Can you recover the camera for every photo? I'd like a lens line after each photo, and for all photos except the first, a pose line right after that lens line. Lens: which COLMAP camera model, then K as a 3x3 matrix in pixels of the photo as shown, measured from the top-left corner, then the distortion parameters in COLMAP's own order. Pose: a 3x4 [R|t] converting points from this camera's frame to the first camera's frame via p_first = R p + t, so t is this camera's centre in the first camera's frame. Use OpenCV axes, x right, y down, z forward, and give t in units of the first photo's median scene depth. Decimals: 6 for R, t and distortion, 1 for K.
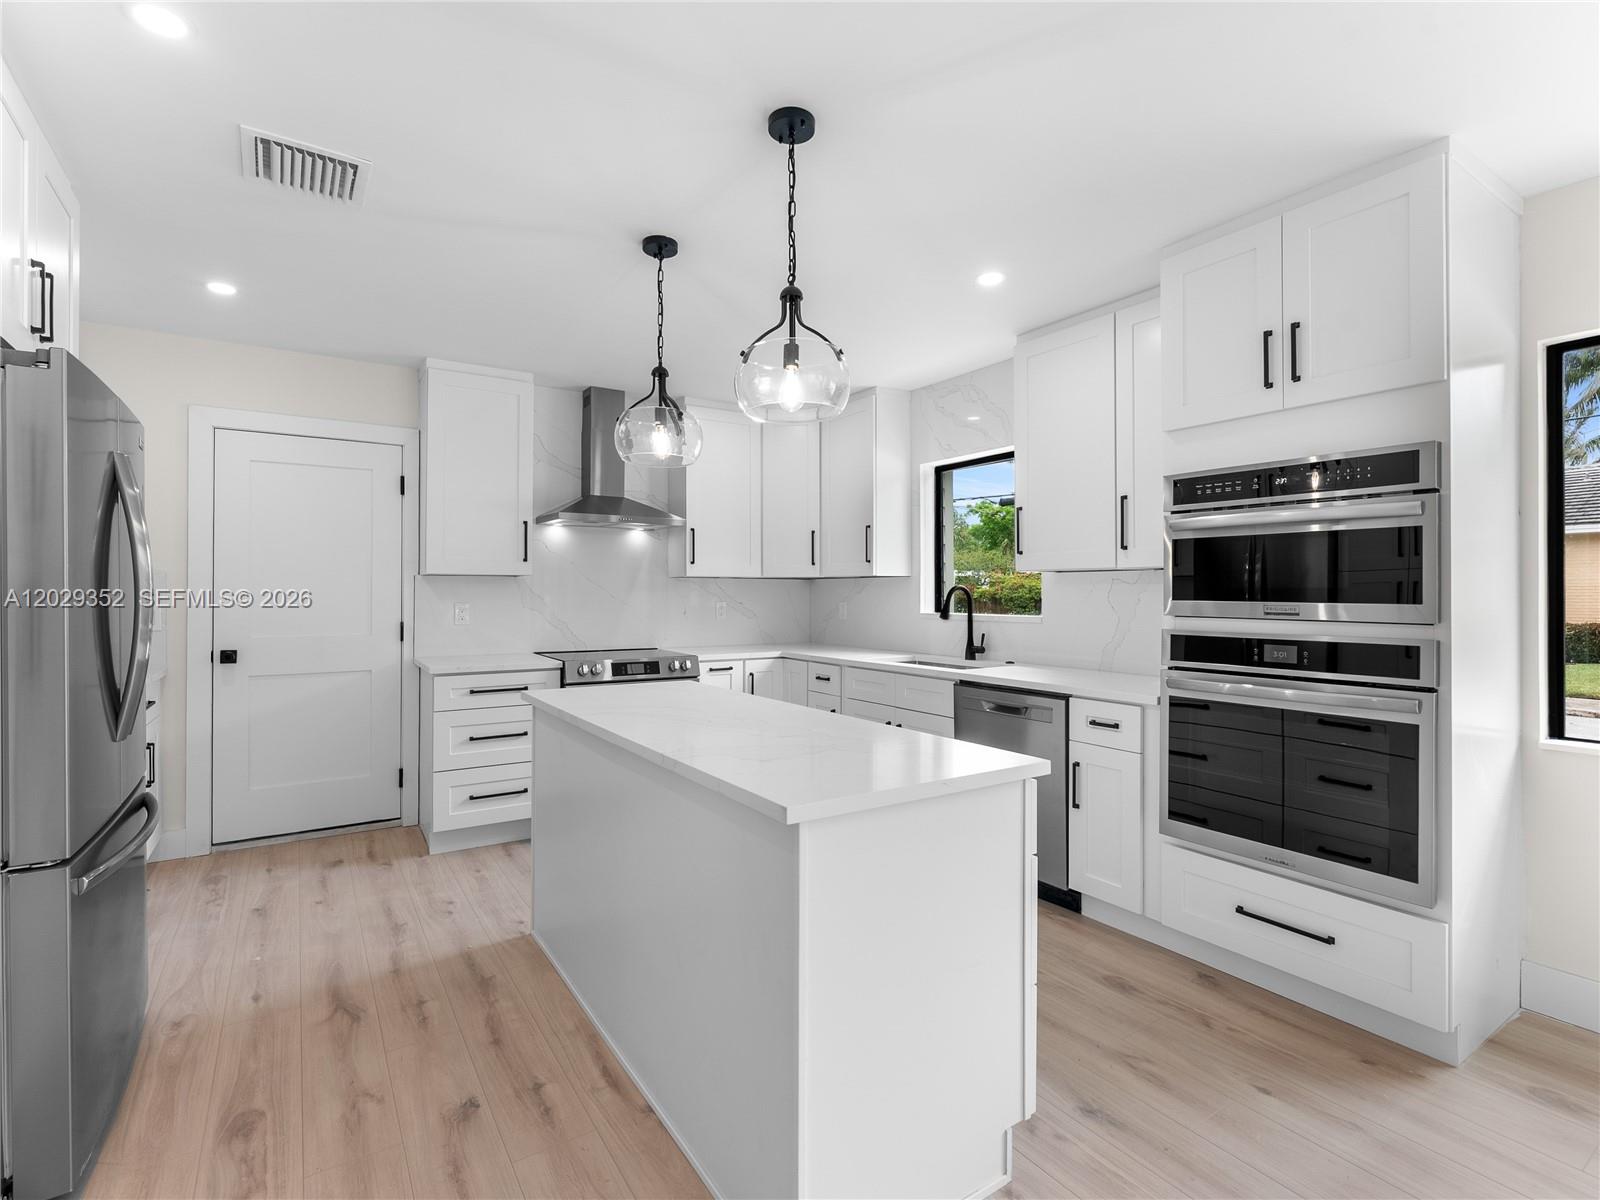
lens RADIAL K [[754.9, 0, 792.3], [0, 754.9, 594.6], [0, 0, 1]] dist [-0.006411, -0.000701]
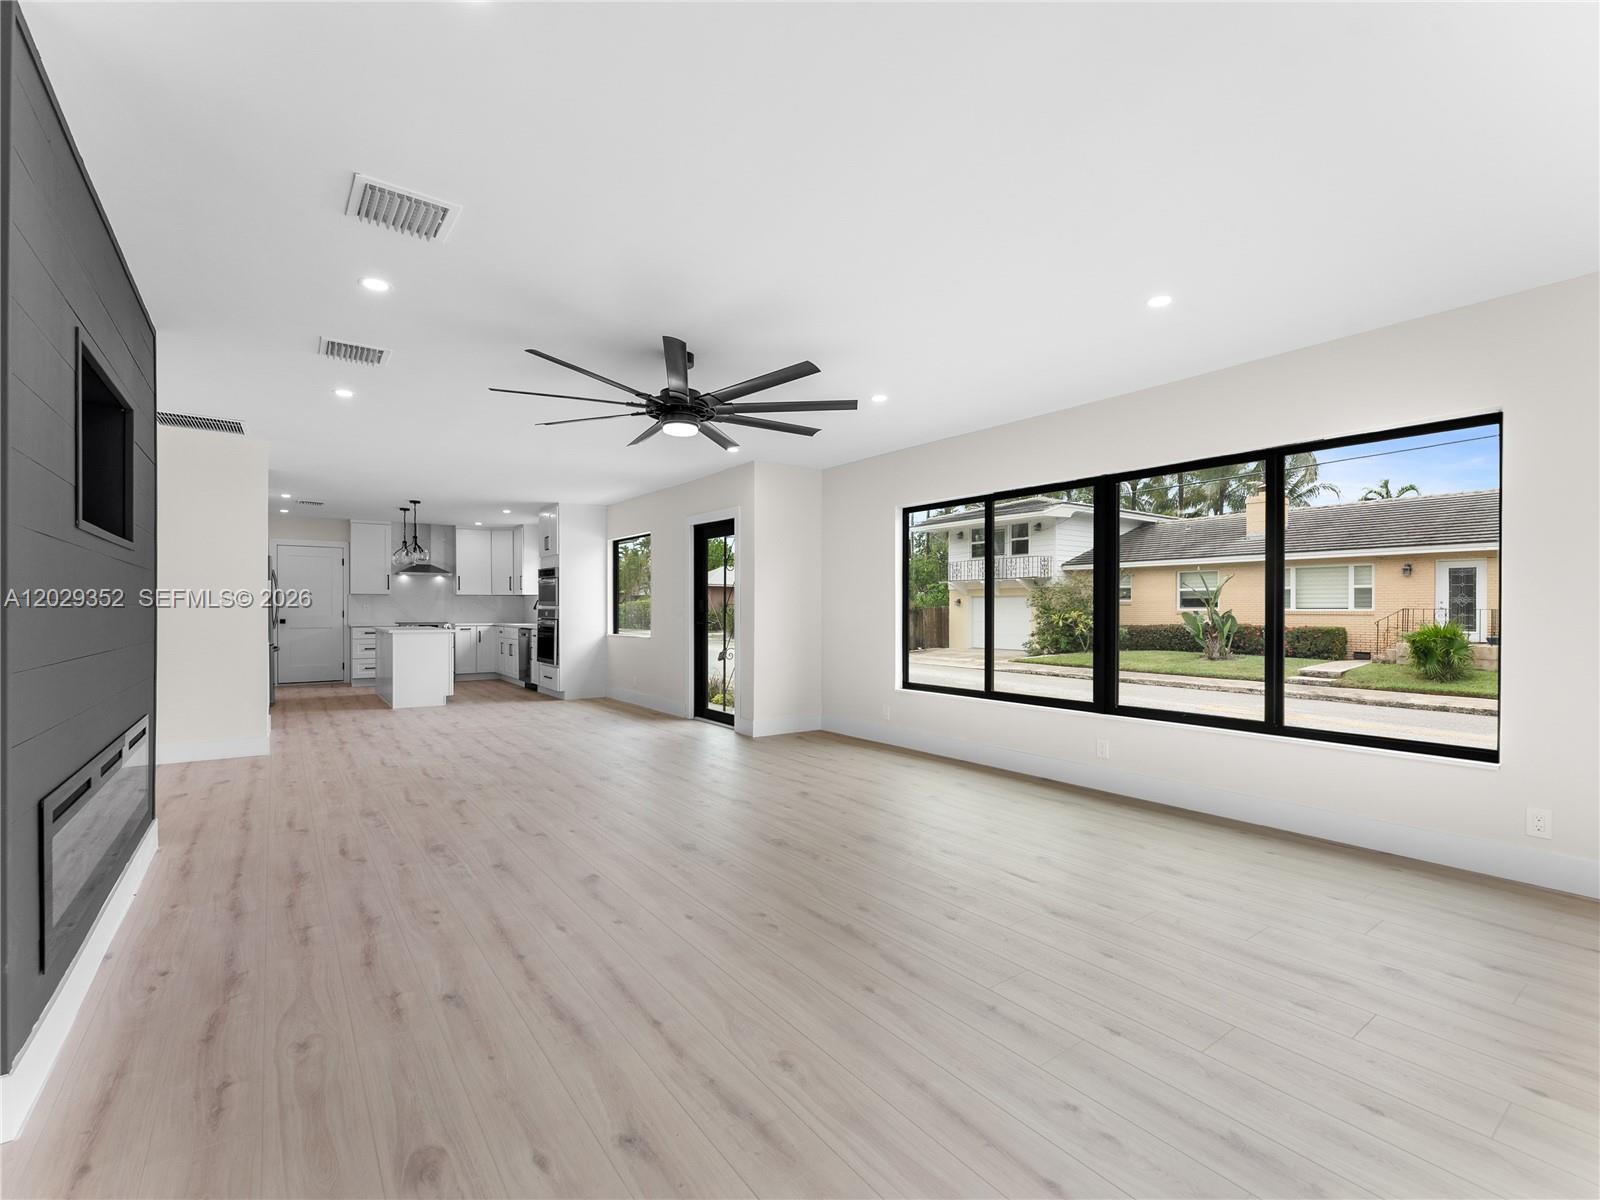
lens RADIAL K [[723.5, 0, 797.4], [0, 723.5, 609.5], [0, 0, 1]] dist [0.005651, -0.000709]
pose [[0.998997, 0.000377, 0.044765, 0.846787], [-0.000421, 0.999999, 0.000990, 0.022435], [-0.044764, -0.001008, 0.998997, -1.429578]]
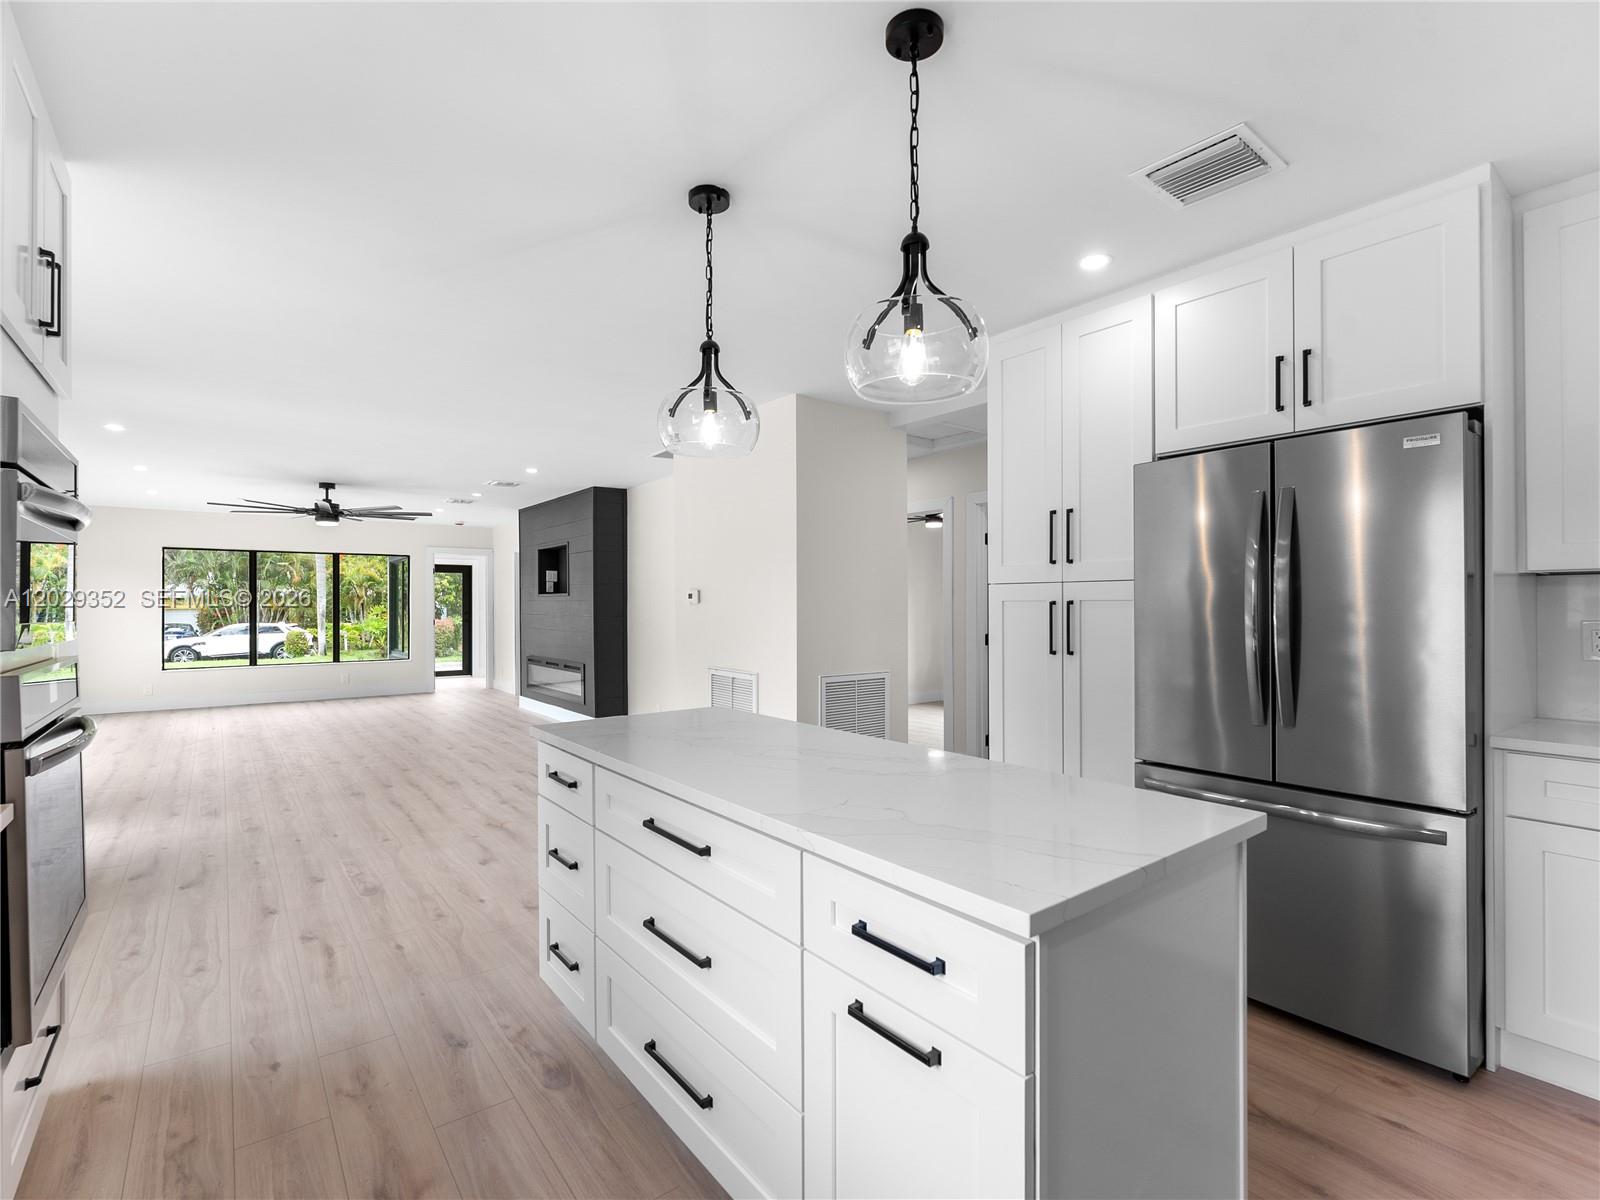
lens RADIAL K [[754.9, 0, 799.5], [0, 754.9, 608.2], [0, 0, 1]] dist [-0.006411, -0.000701]
pose [[-0.996421, 0.004608, -0.084406, -0.019229], [0.004078, 0.999971, 0.006458, -0.003610], [0.084434, 0.006091, -0.996410, 1.009569]]
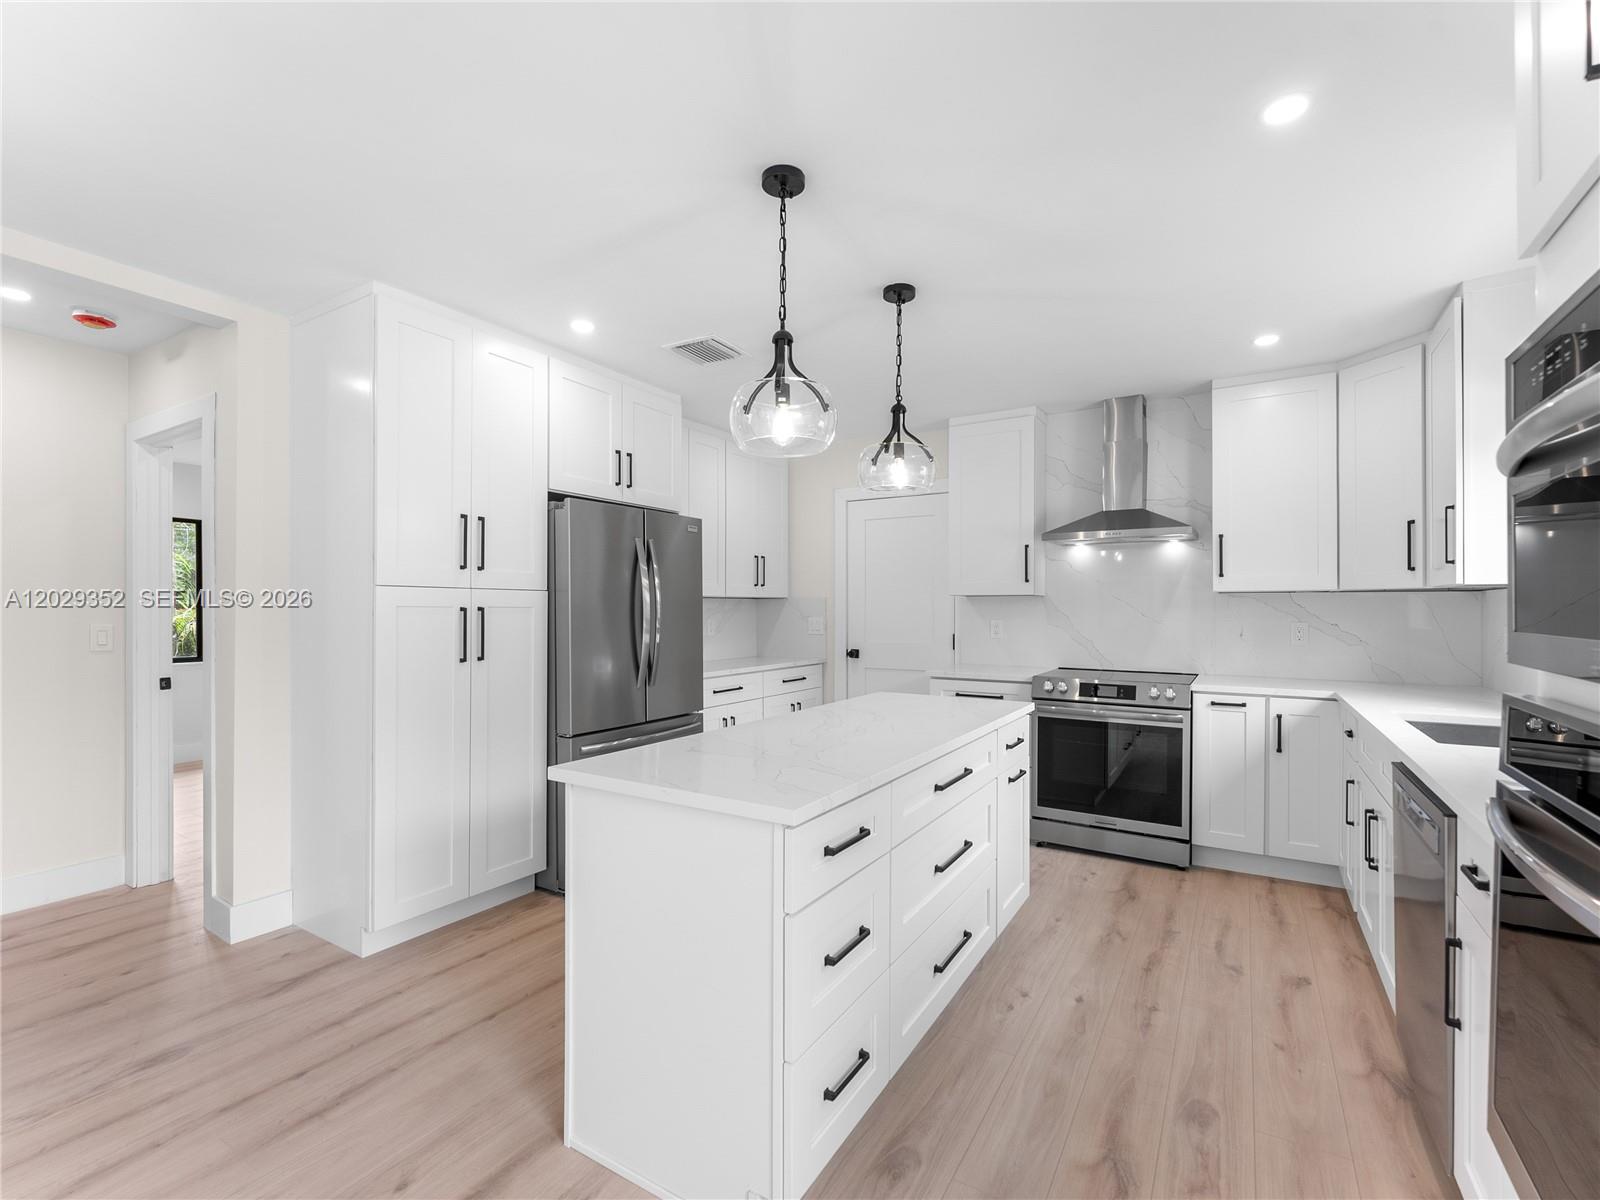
lens RADIAL K [[723.5, 0, 809.6], [0, 723.5, 608.4], [0, 0, 1]] dist [0.005651, -0.000709]
pose [[0.437272, -0.001070, -0.899328, 0.451530], [-0.002130, 0.999995, -0.002225, -0.002992], [0.899327, 0.002889, 0.437268, 0.267582]]
